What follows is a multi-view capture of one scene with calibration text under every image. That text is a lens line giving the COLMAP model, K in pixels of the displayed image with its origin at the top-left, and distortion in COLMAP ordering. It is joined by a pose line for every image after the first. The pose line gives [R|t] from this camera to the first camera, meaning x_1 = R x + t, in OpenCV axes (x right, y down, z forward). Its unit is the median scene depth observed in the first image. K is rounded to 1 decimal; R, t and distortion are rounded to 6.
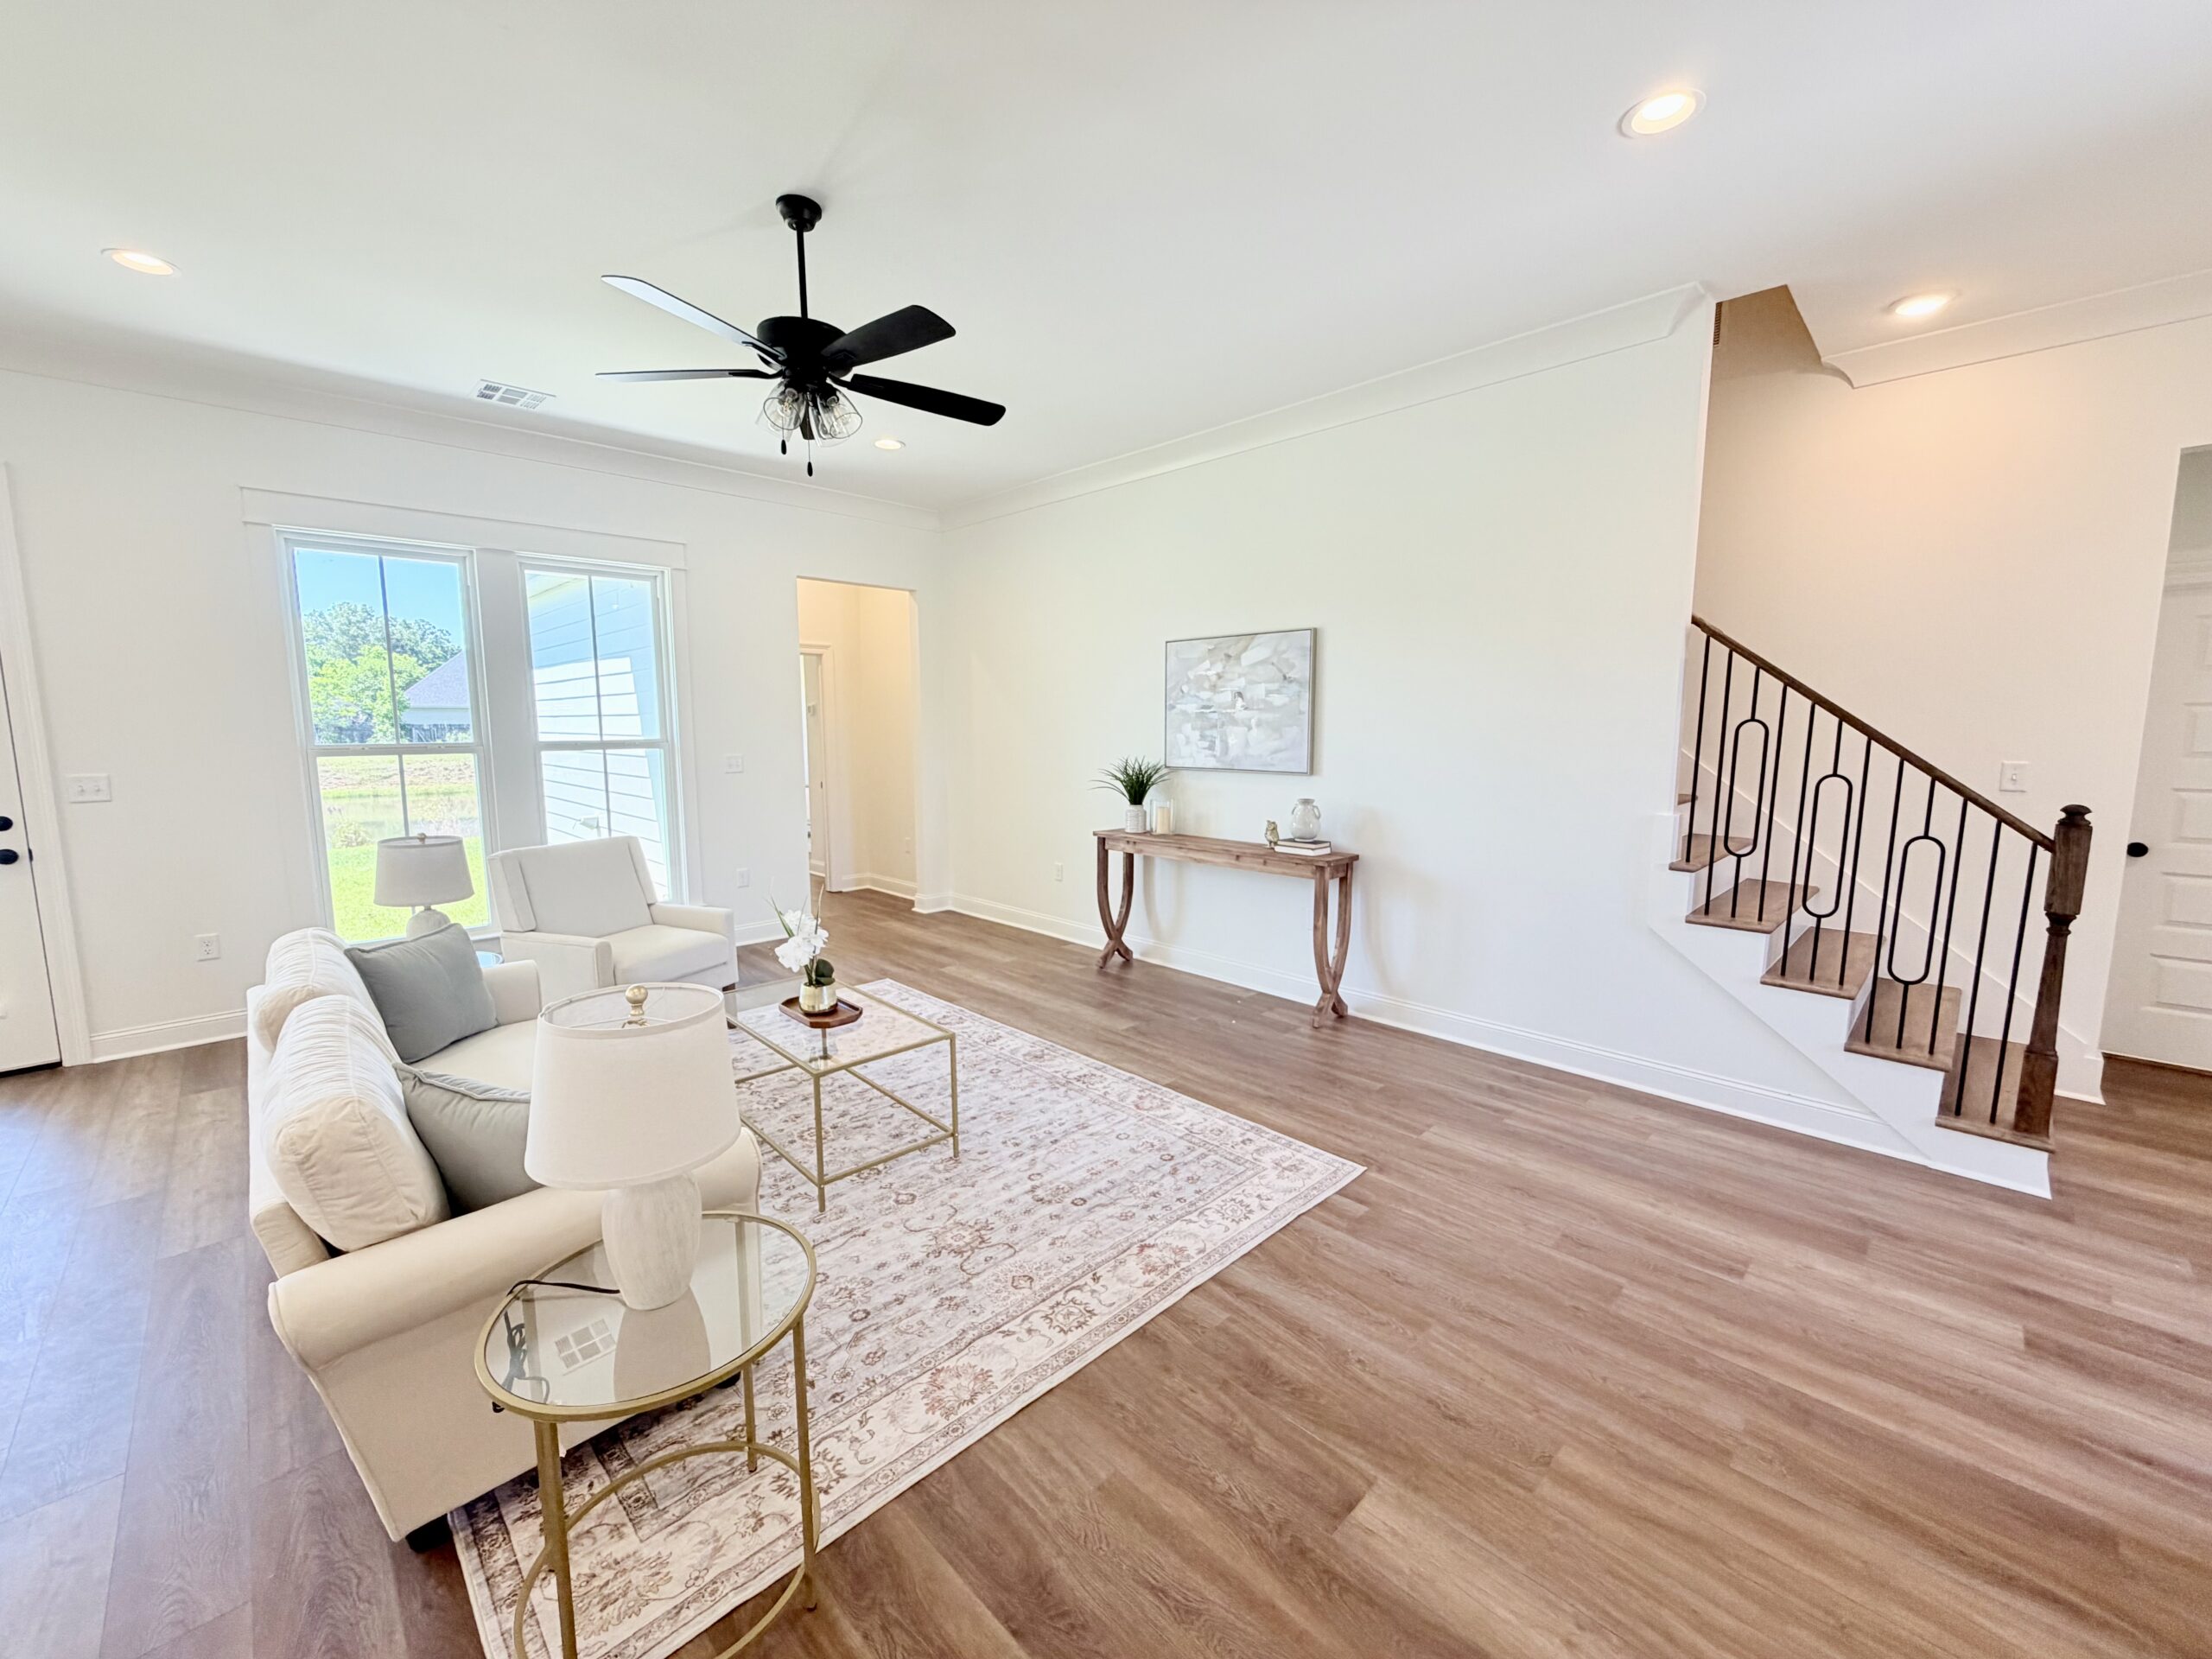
lens RADIAL K [[878.0, 0, 1100.1], [0, 878.0, 826.9], [0, 0, 1]] dist [0.000626, -0.000142]
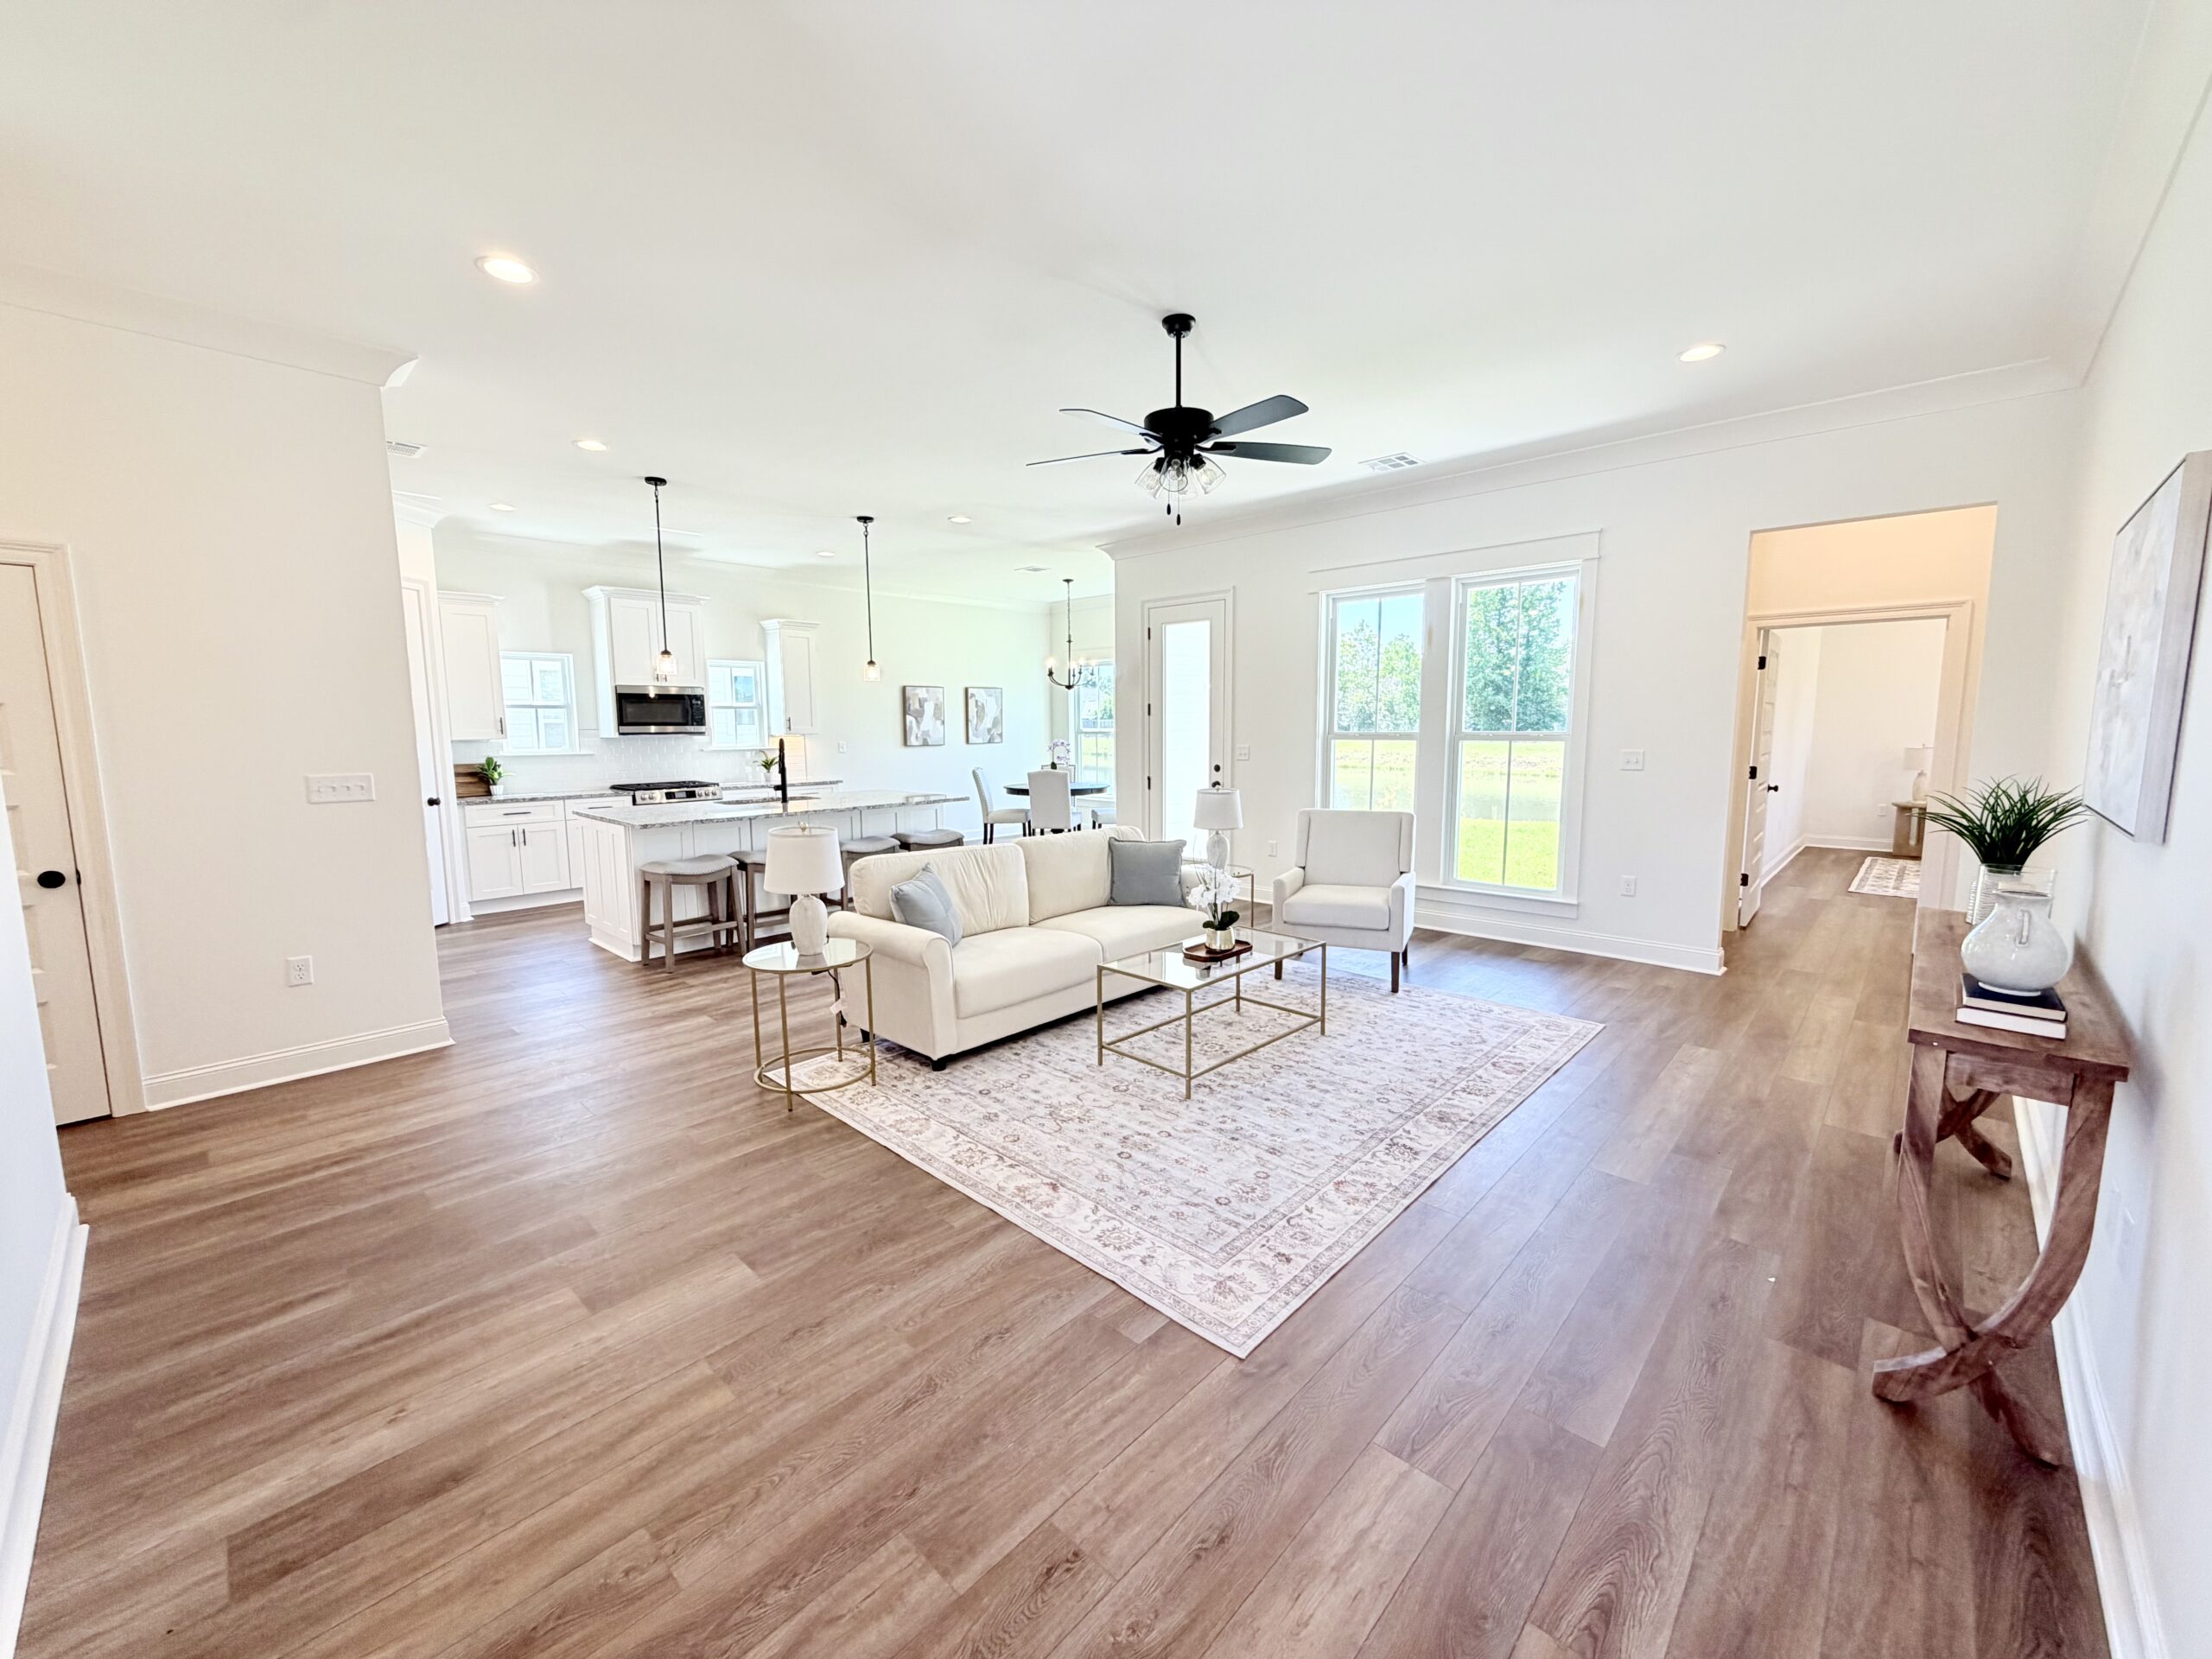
lens RADIAL K [[877.4, 0, 1100.5], [0, 877.4, 827.4], [0, 0, 1]] dist [-0.000074, -0.000066]
pose [[0.034763, 0.120910, -0.992055, 0.823648], [-0.112887, 0.986777, 0.116311, -0.079802], [0.993000, 0.107946, 0.047952, 0.715742]]
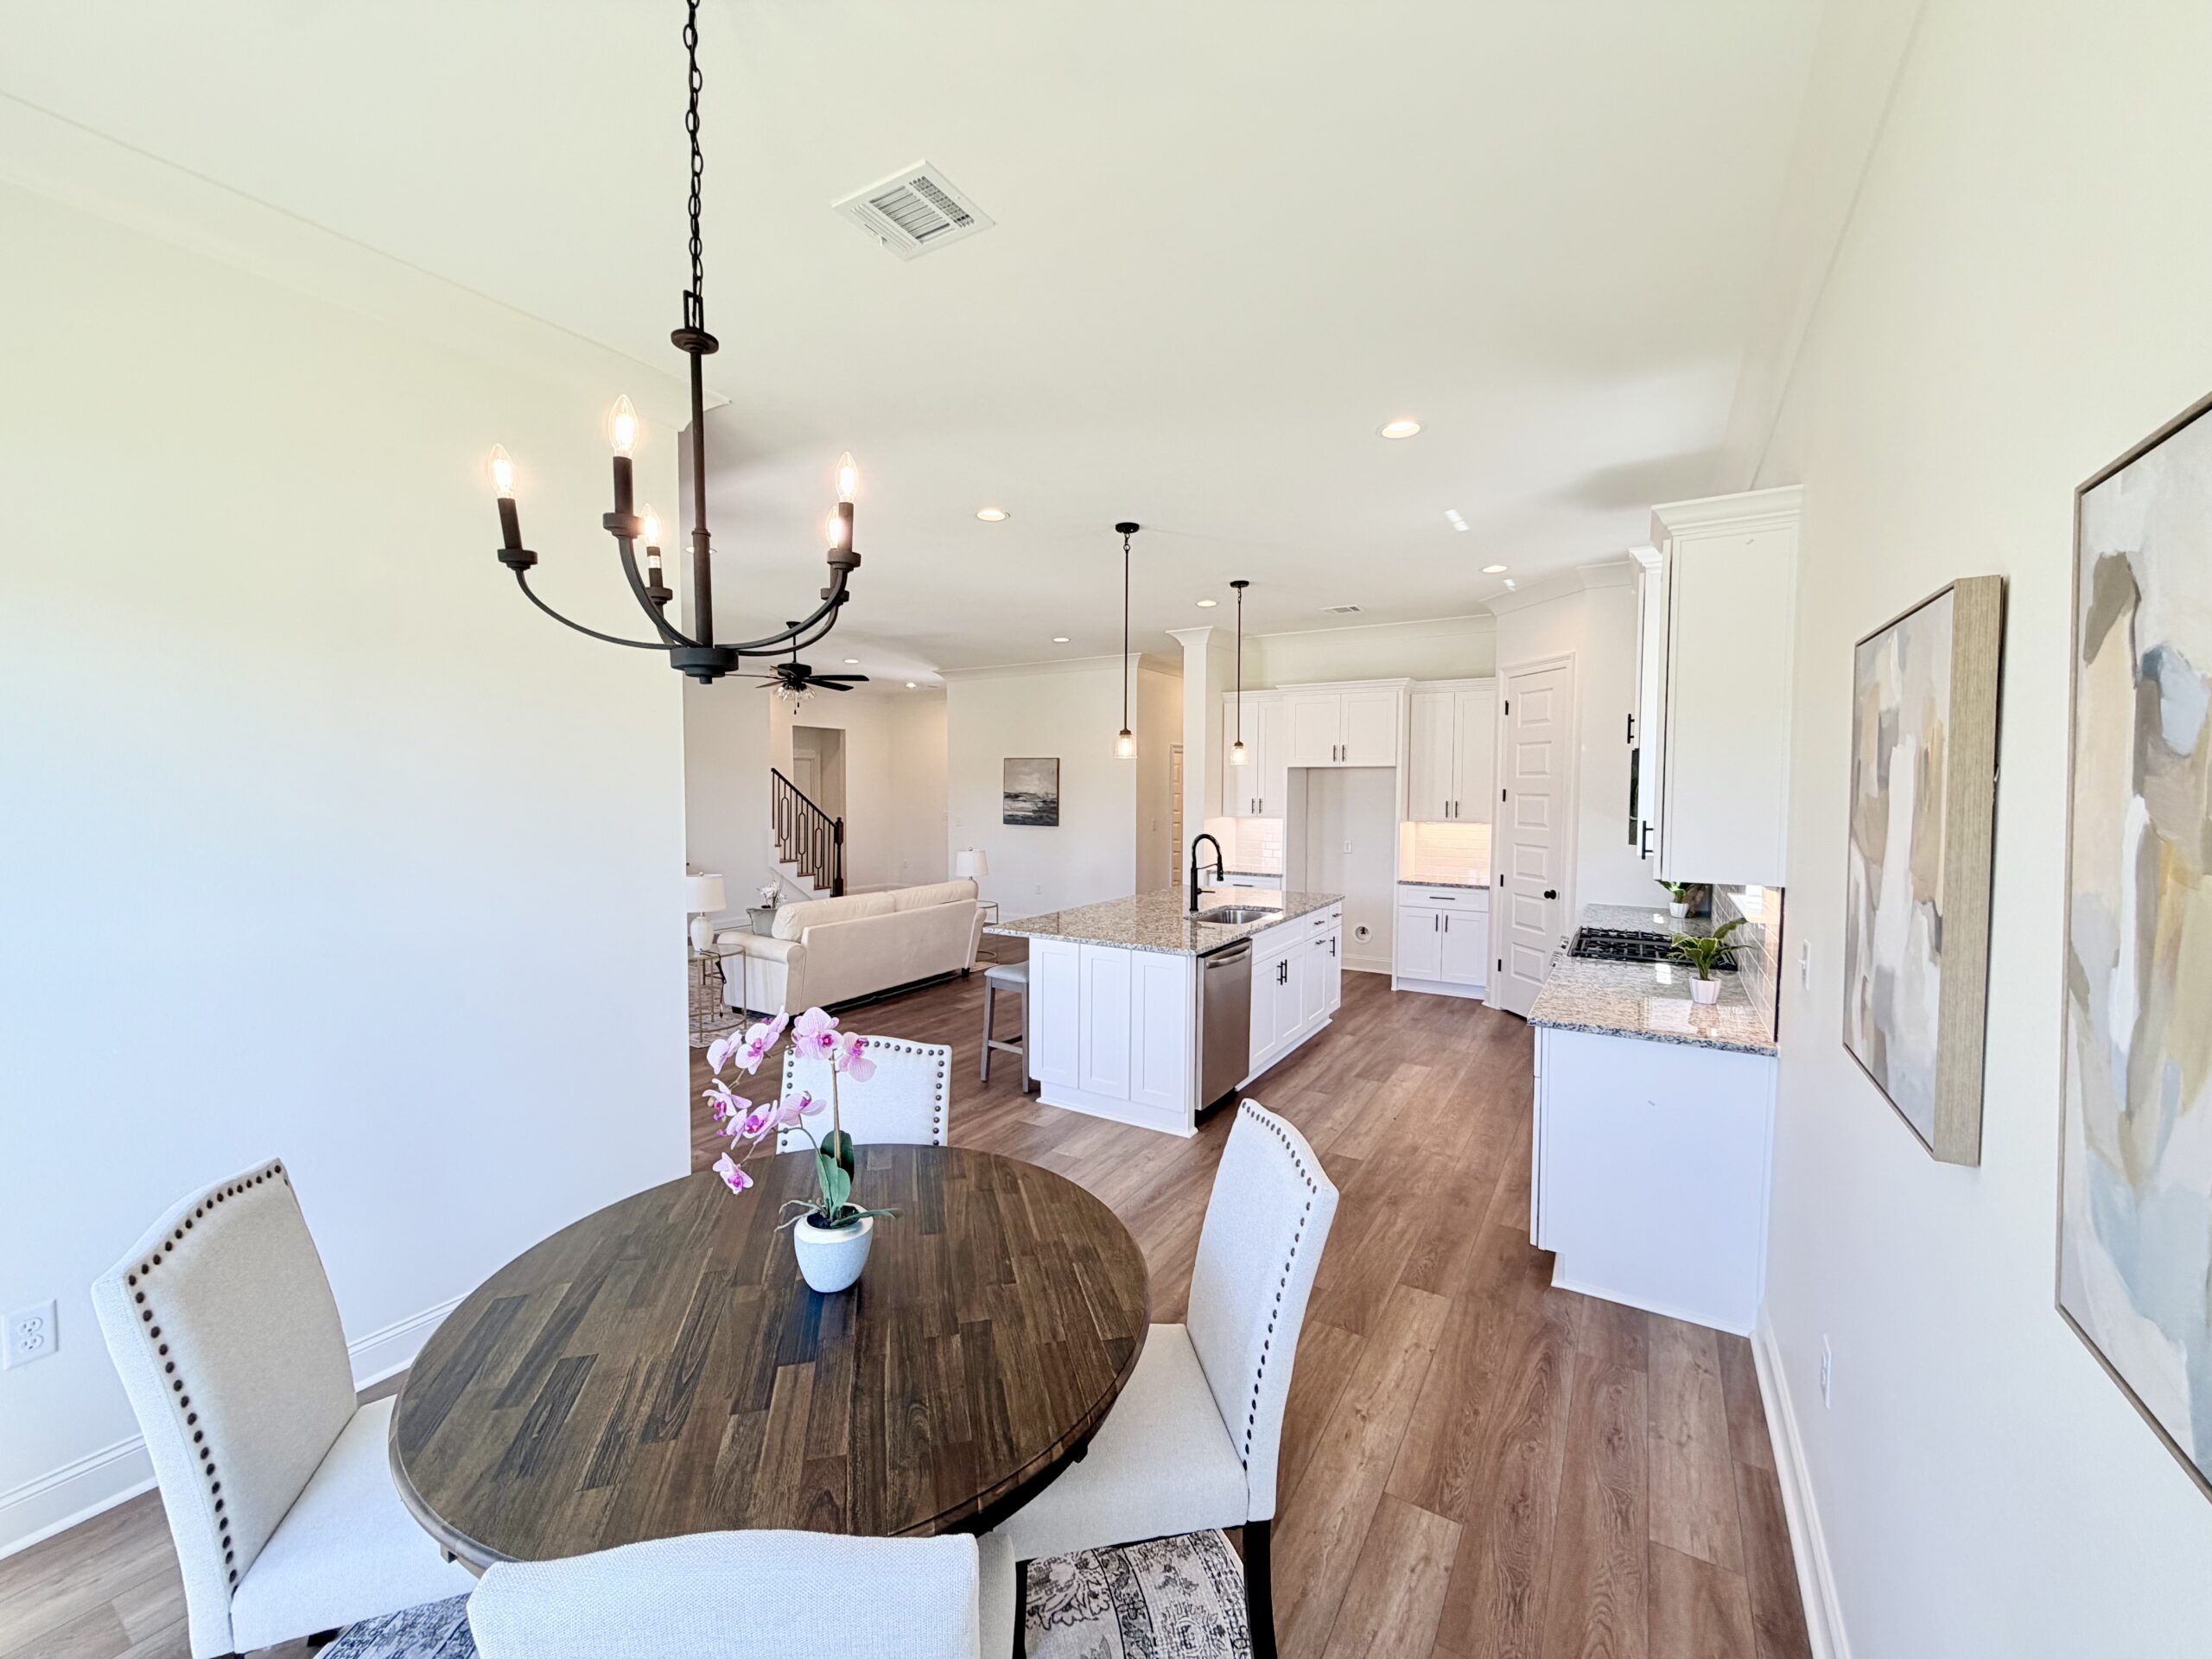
lens RADIAL K [[878.0, 0, 1100.1], [0, 878.0, 826.9], [0, 0, 1]] dist [0.000626, -0.000142]
pose [[-0.240178, -0.044632, 0.969702, -2.654553], [0.115217, 0.990570, 0.074130, -0.119934], [-0.963867, 0.129531, -0.232771, 0.627085]]
